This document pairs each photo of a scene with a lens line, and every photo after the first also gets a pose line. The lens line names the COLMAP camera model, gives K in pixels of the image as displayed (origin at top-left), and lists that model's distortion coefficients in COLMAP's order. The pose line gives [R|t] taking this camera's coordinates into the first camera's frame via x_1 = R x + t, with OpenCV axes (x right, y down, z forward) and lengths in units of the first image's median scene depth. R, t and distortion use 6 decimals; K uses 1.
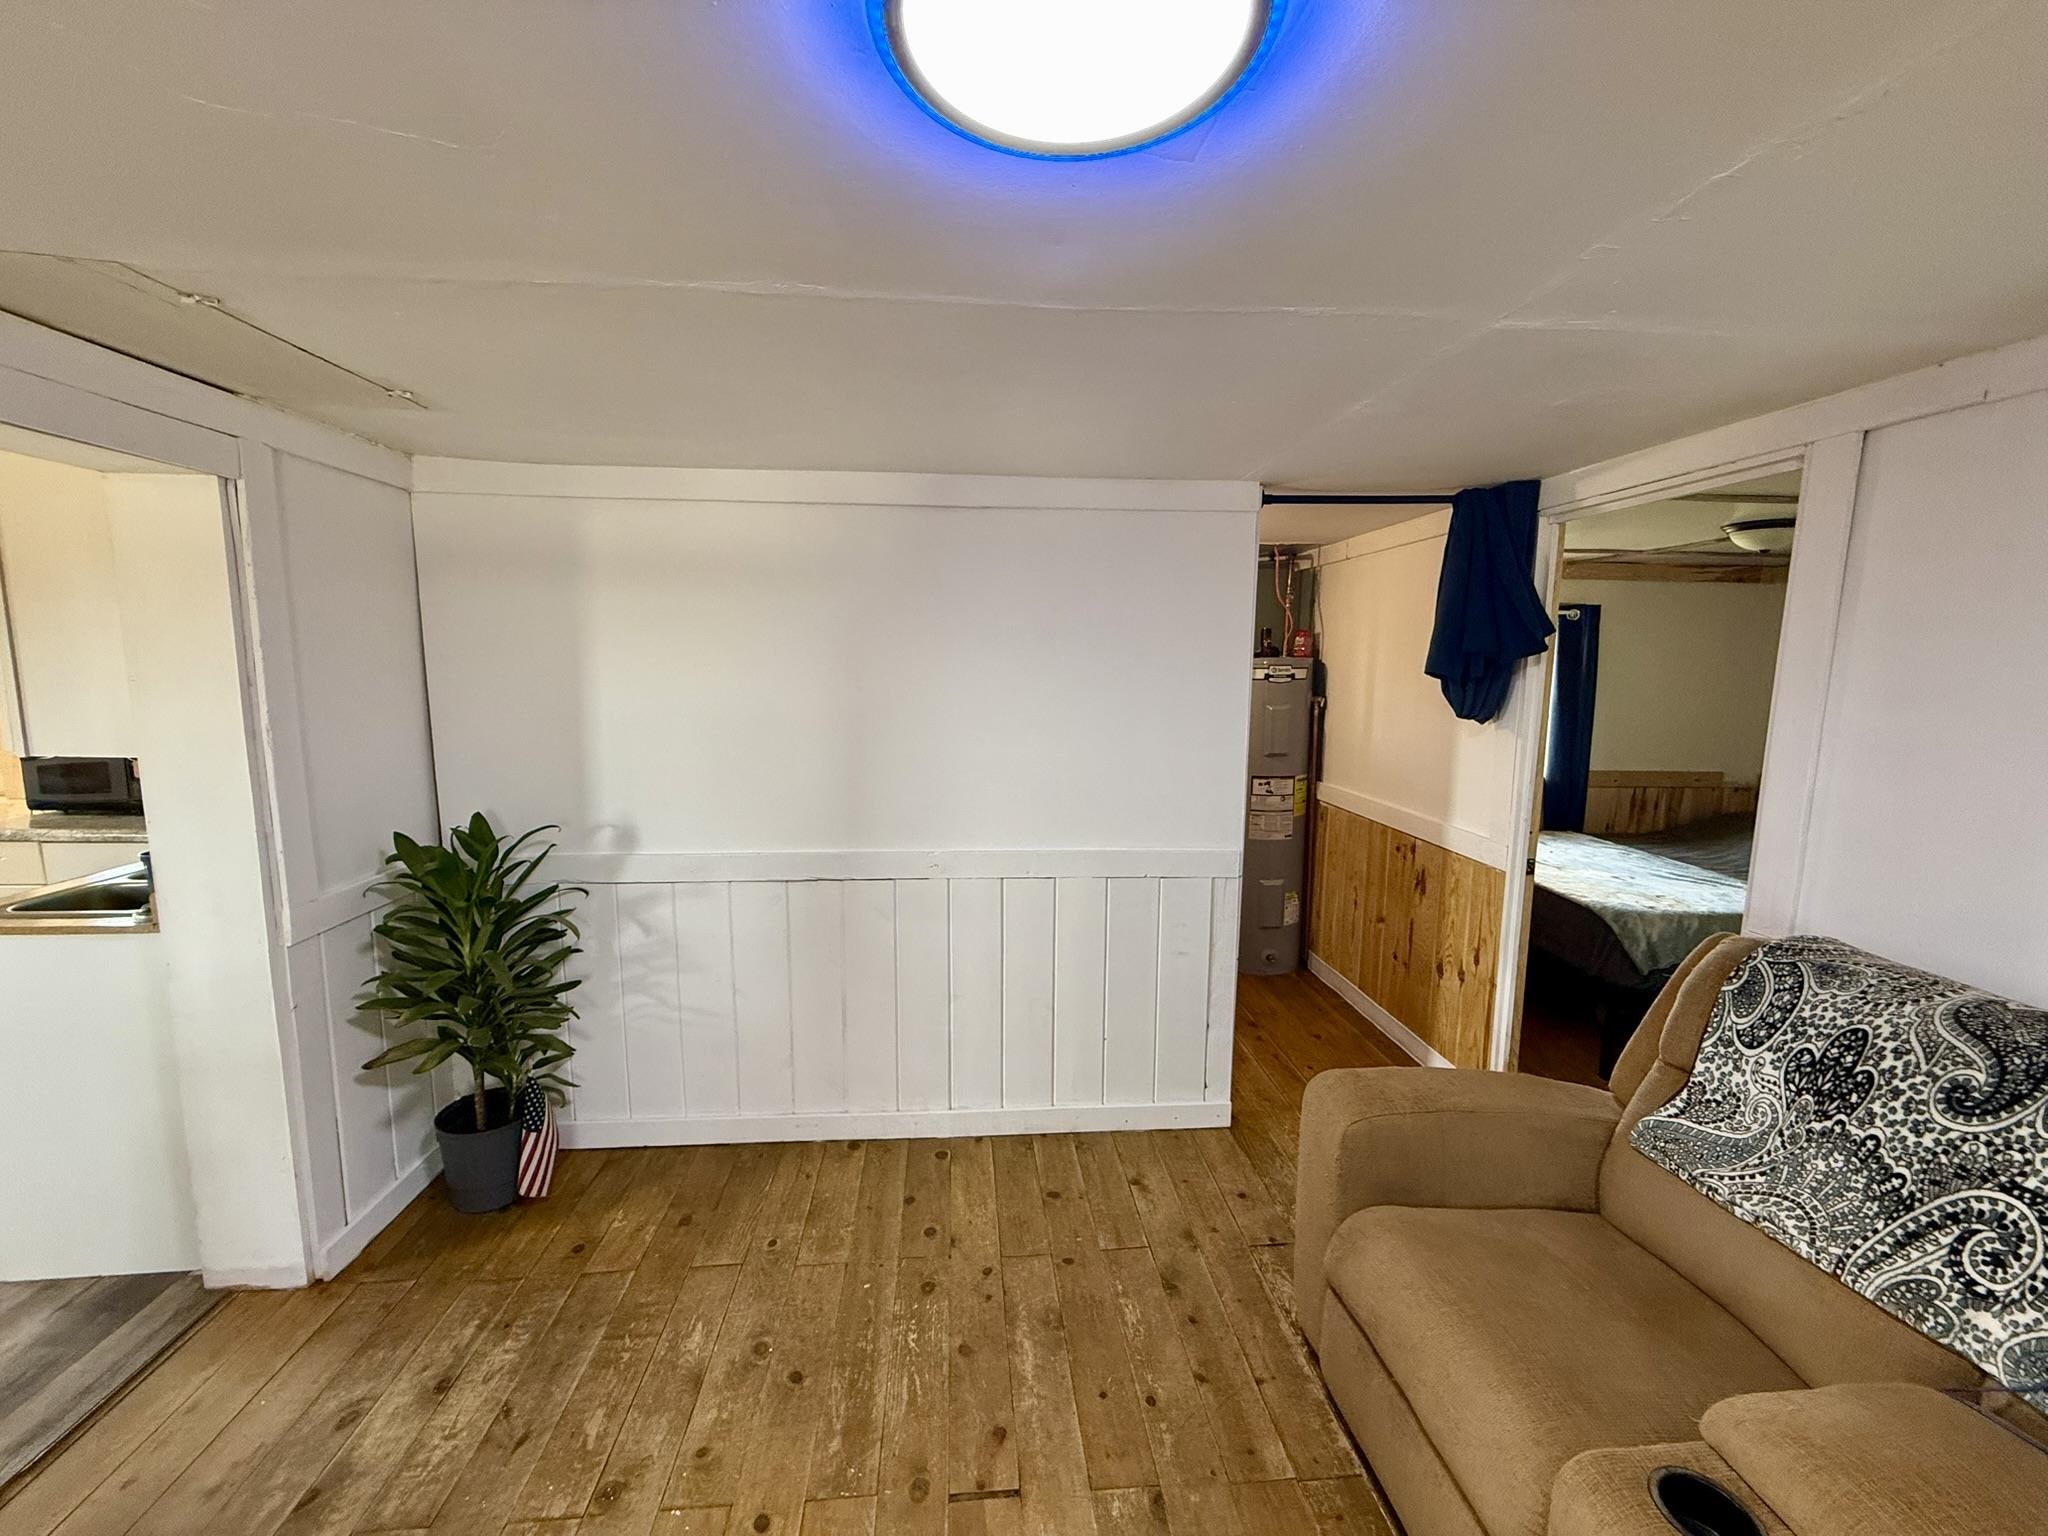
lens RADIAL K [[812.5, 0, 1021.9], [0, 812.5, 762.2], [0, 0, 1]] dist [0.001751, -0.000616]
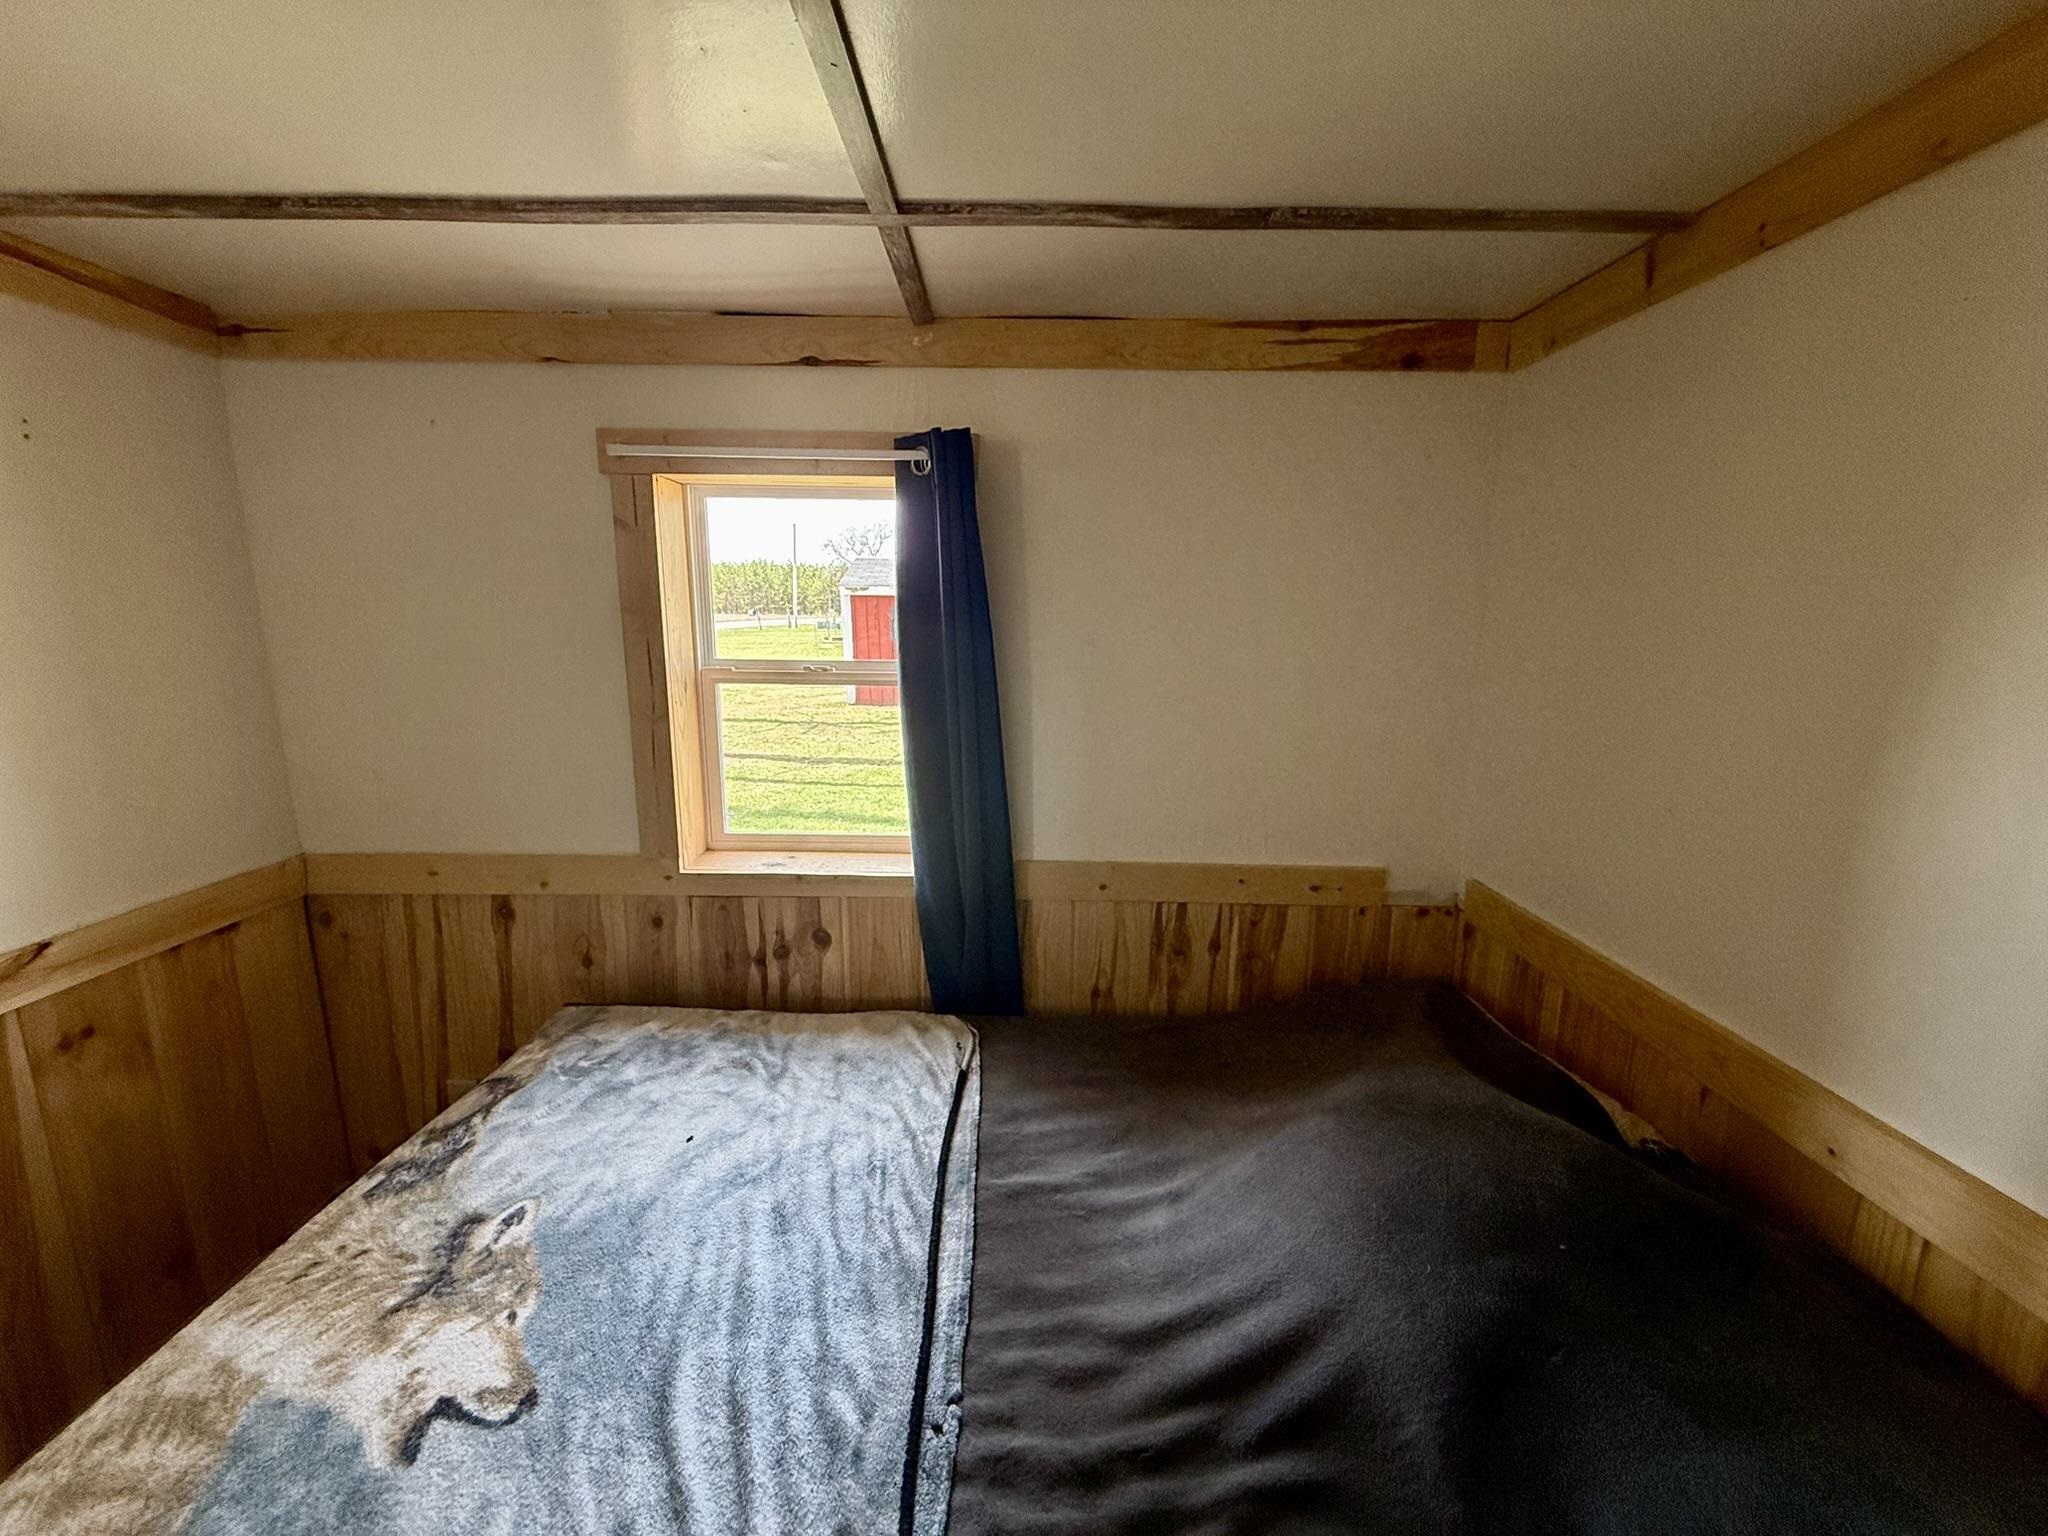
lens RADIAL K [[812.5, 0, 1020.5], [0, 812.5, 767.0], [0, 0, 1]] dist [0.001751, -0.000616]
pose [[0.996258, 0.015077, -0.085108, 1.530648], [-0.009155, 0.997537, 0.069546, -0.138160], [0.085947, -0.068507, 0.993942, 1.260887]]
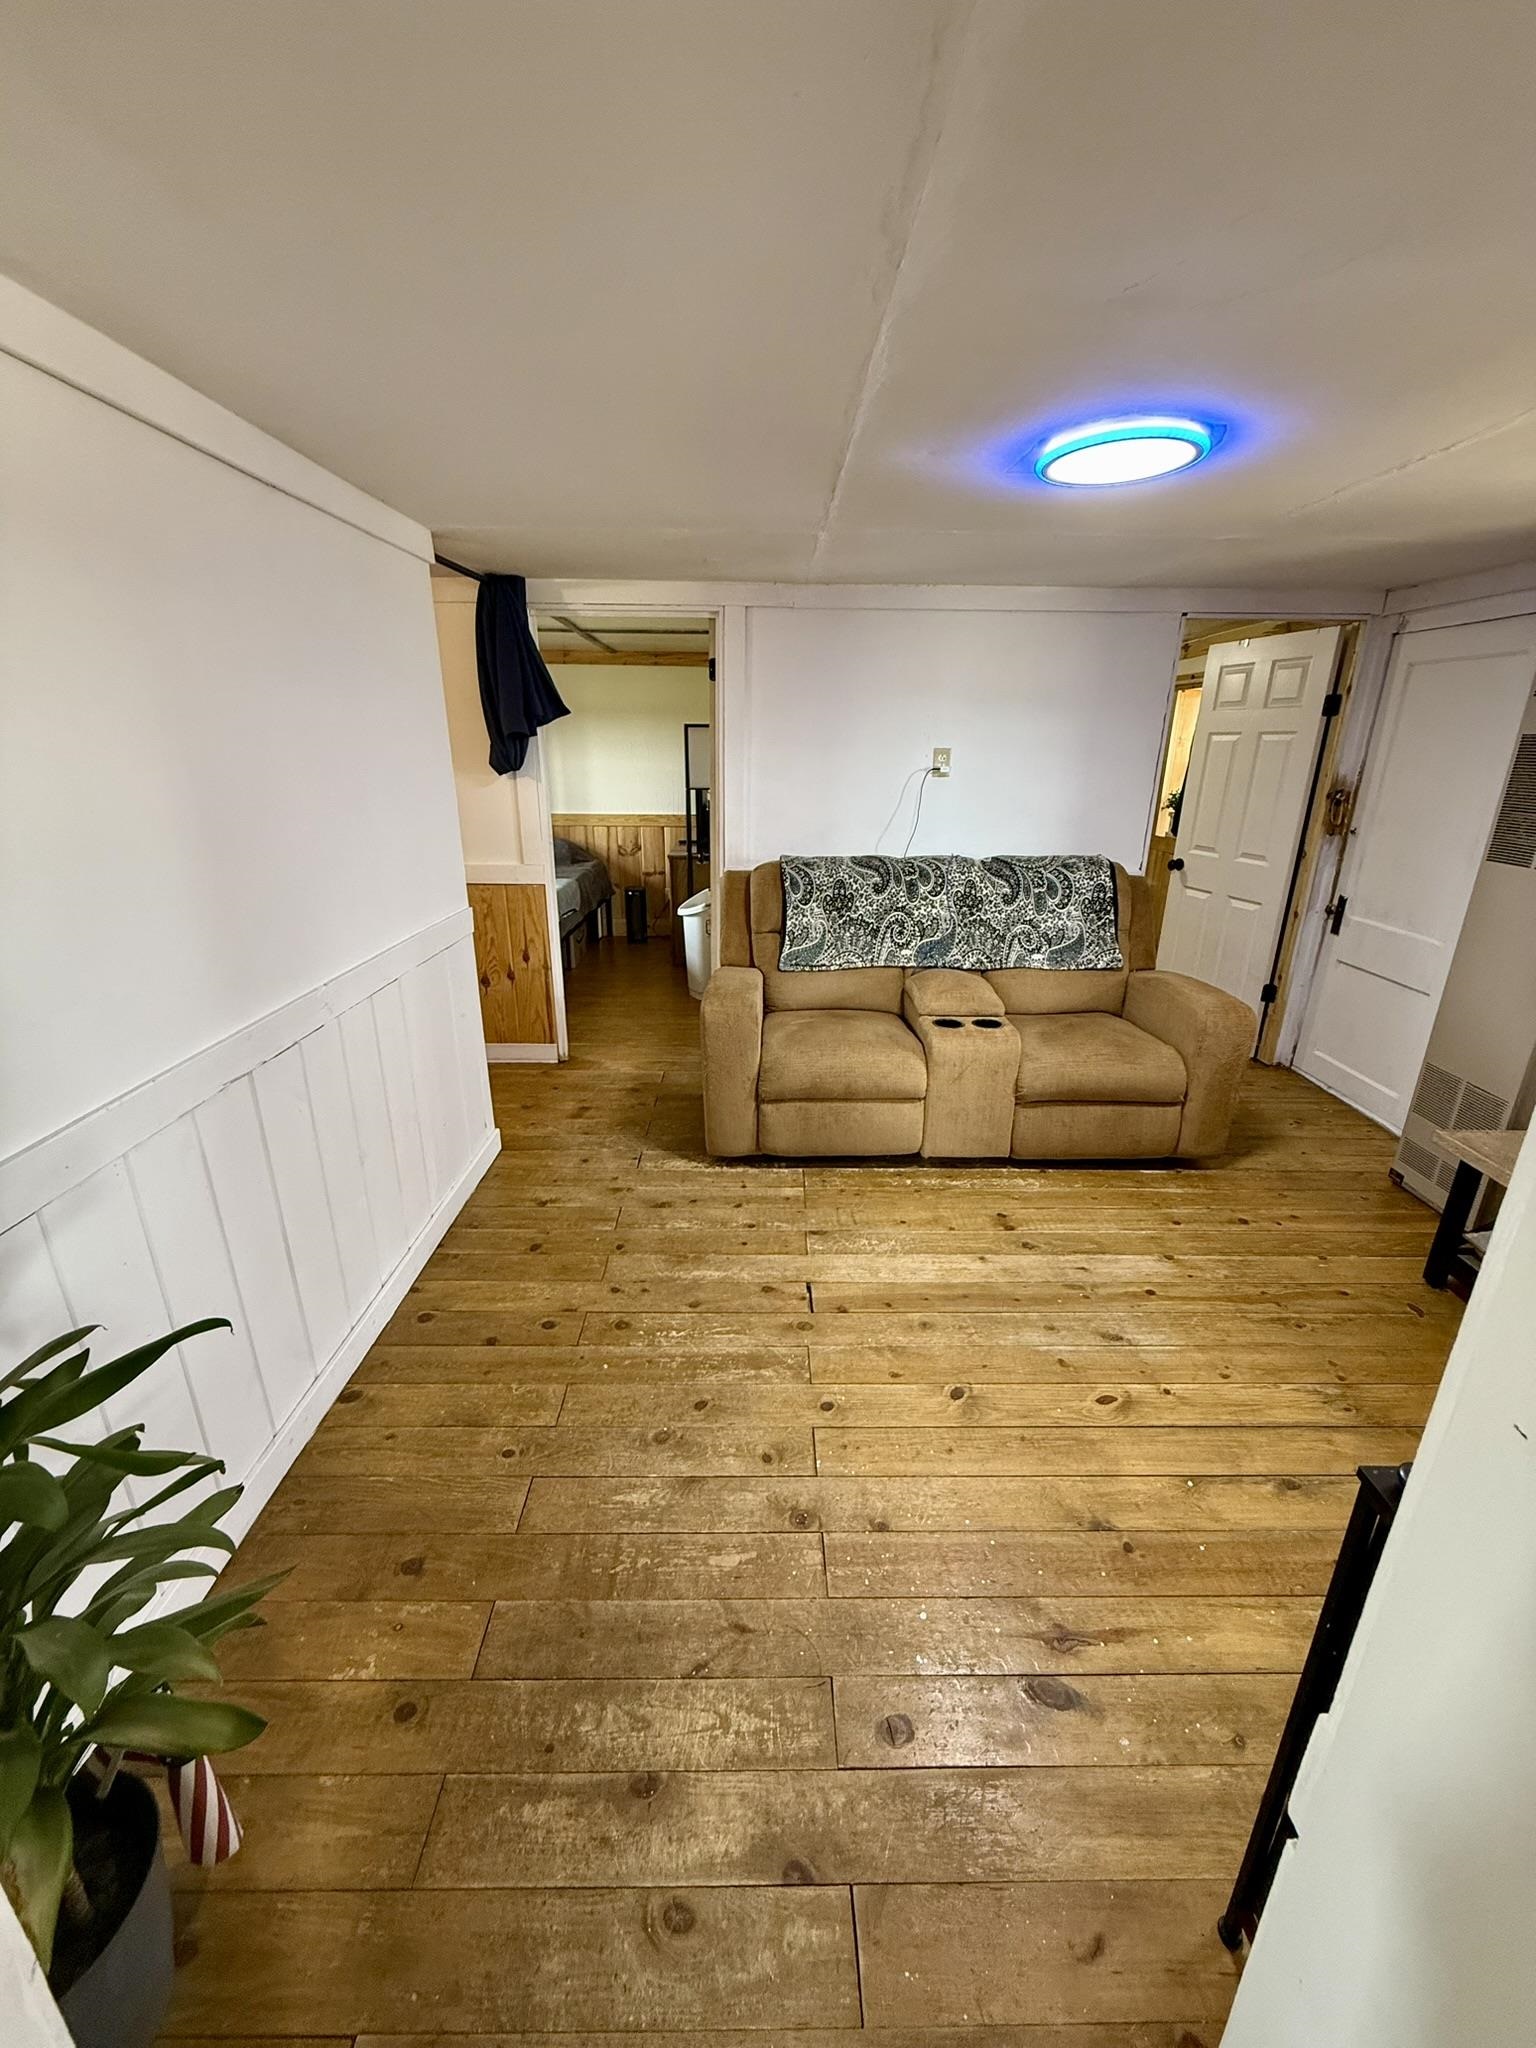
lens RADIAL K [[812.5, 0, 768.6], [0, 812.5, 1014.5], [0, 0, 1]] dist [0.001751, -0.000616]
pose [[0.075832, -0.328676, 0.941394, -0.916714], [0.116833, 0.940538, 0.318966, -0.065078], [-0.990252, 0.085798, 0.109723, 0.602240]]
